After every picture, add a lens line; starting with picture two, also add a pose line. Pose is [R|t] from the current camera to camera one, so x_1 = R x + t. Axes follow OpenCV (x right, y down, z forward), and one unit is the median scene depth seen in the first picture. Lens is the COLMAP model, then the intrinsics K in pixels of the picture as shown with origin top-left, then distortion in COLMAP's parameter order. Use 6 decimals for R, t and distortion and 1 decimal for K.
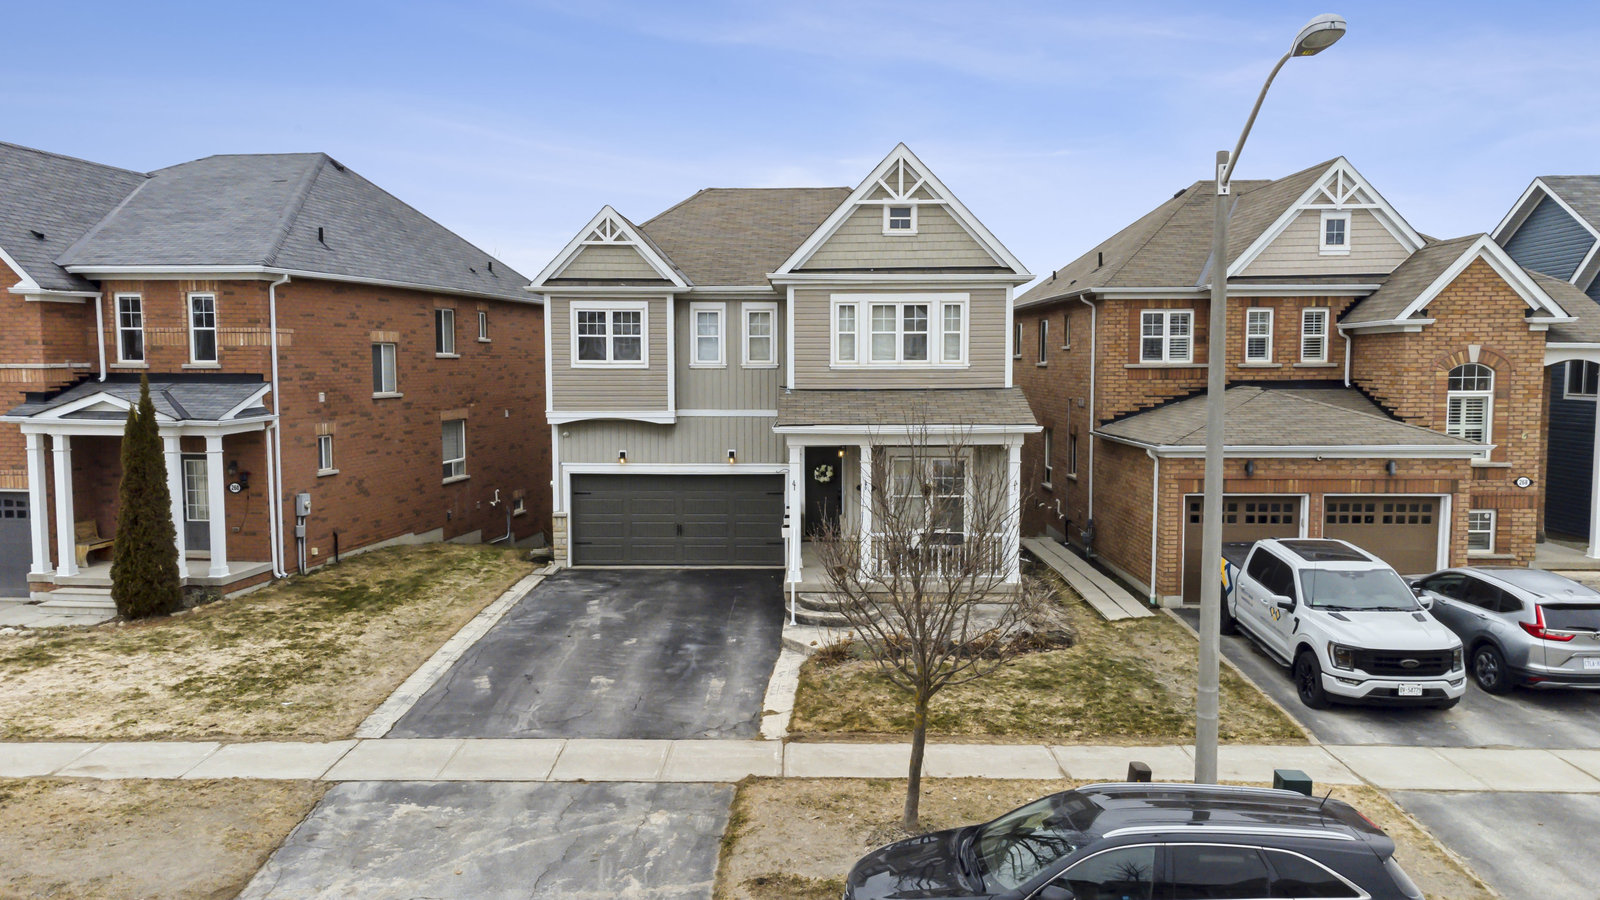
lens RADIAL K [[1203.6, 0, 798.3], [0, 1203.6, 452.0], [0, 0, 1]] dist [0.007104, 0.076545]
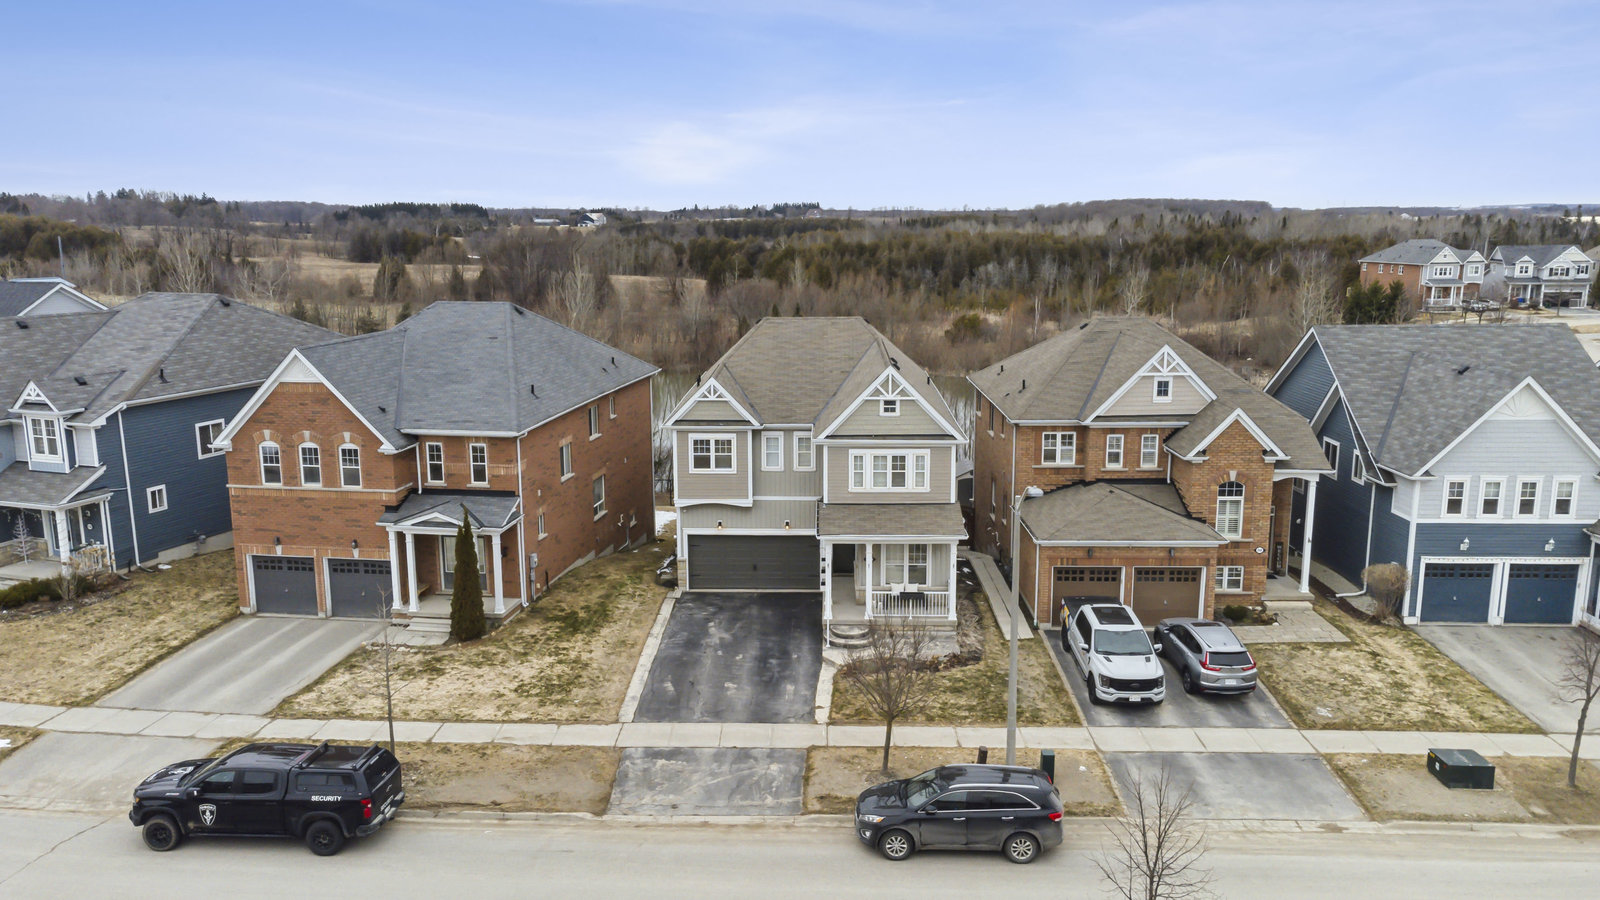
lens RADIAL K [[1211.1, 0, 797.2], [0, 1211.1, 452.4], [0, 0, 1]] dist [0.037129, 0.007610]
pose [[0.999943, -0.000604, -0.010649, -0.028005], [0.001782, 0.993830, 0.110898, -0.313342], [0.010516, -0.110910, 0.993775, -0.700654]]
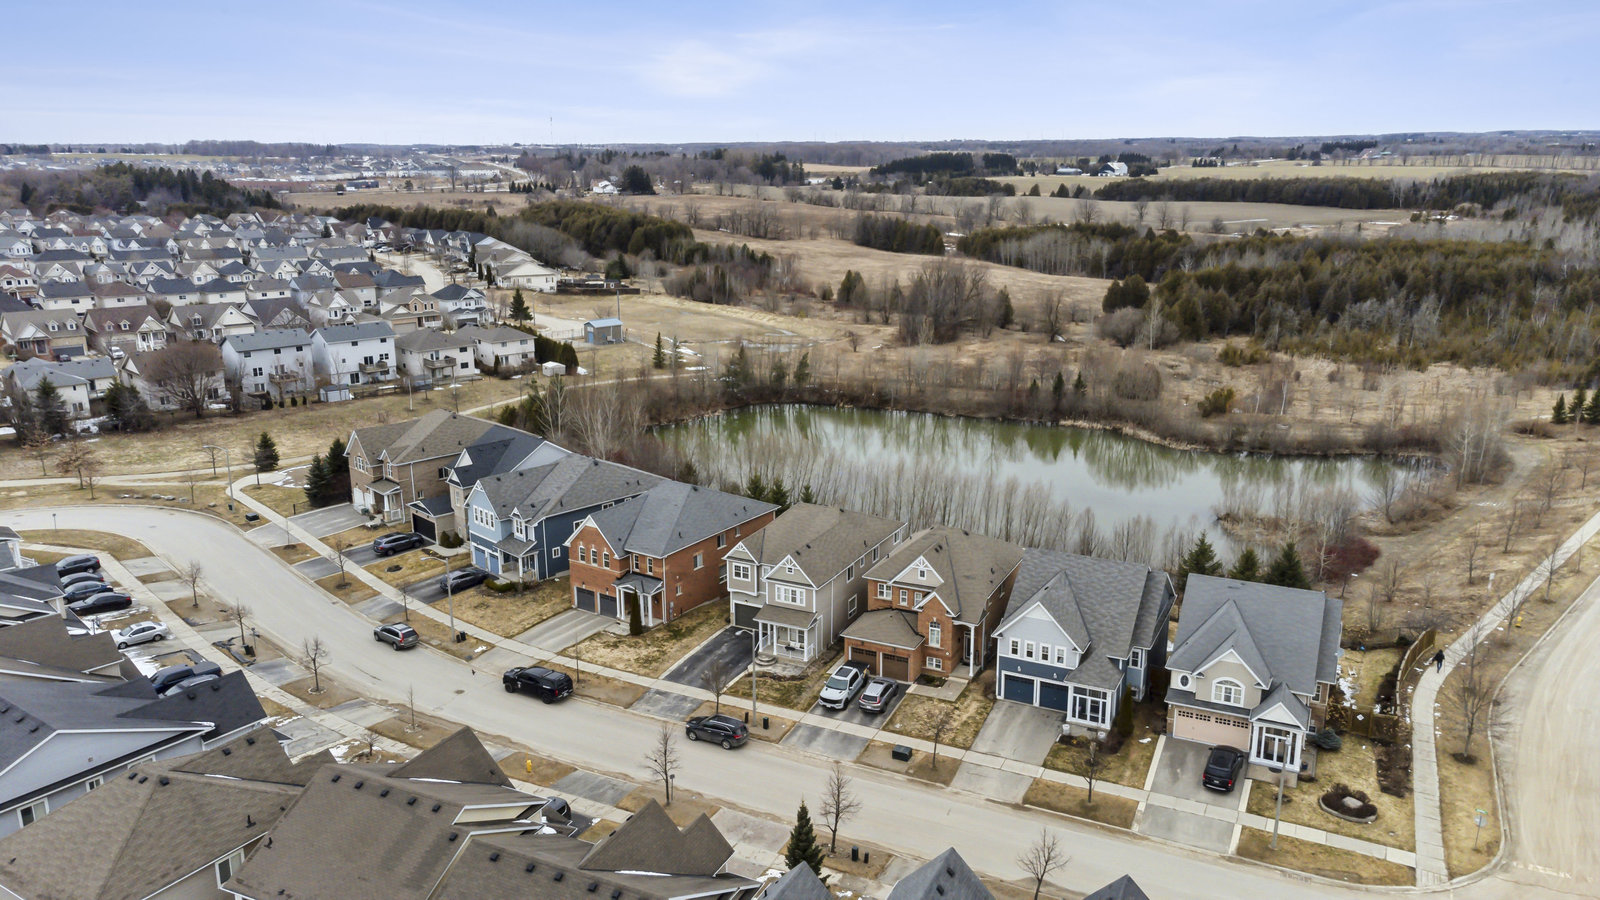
lens RADIAL K [[1174.0, 0, 802.4], [0, 1174.0, 444.5], [0, 0, 1]] dist [0.043306, -0.000255]
pose [[0.901201, 0.104490, -0.420617, 1.742627], [-0.032542, 0.984076, 0.174742, -1.300793], [0.432178, -0.143790, 0.890251, -2.469292]]
